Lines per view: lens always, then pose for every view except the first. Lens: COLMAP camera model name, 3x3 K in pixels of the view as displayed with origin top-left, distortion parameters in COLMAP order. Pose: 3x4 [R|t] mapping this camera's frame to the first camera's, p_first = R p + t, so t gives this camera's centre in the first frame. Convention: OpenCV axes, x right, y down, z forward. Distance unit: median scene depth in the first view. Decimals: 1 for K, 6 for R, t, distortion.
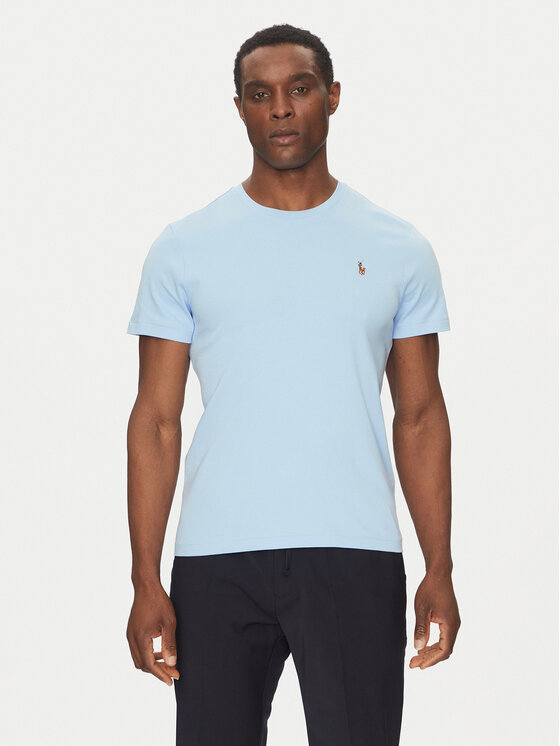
lens RADIAL K [[1791.3, 0, 280.0], [0, 1791.3, 373.0], [0, 0, 1]] dist [-0.025062, -0.373988]
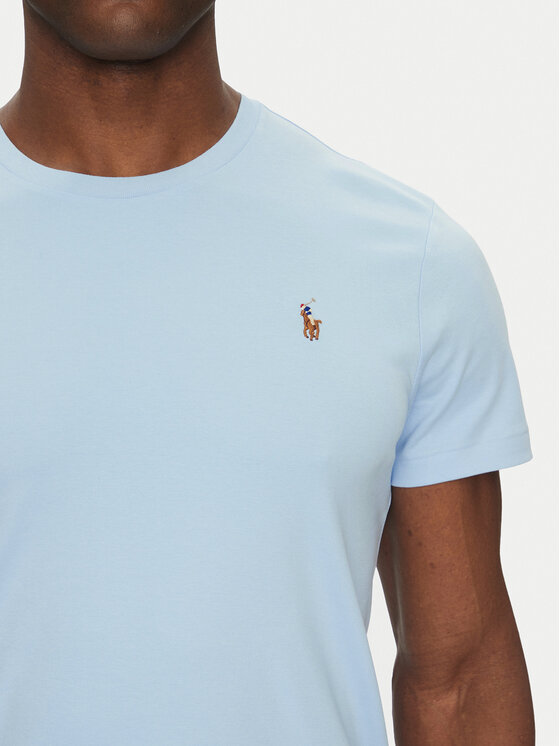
lens RADIAL K [[1650.8, 0, 280.0], [0, 1650.8, 373.0], [0, 0, 1]] dist [-0.405651, 3.608767]
pose [[0.999552, -0.020288, 0.022027, 0.030413], [0.018869, 0.997846, 0.062825, -0.068487], [-0.023254, -0.062381, 0.997781, 0.635308]]
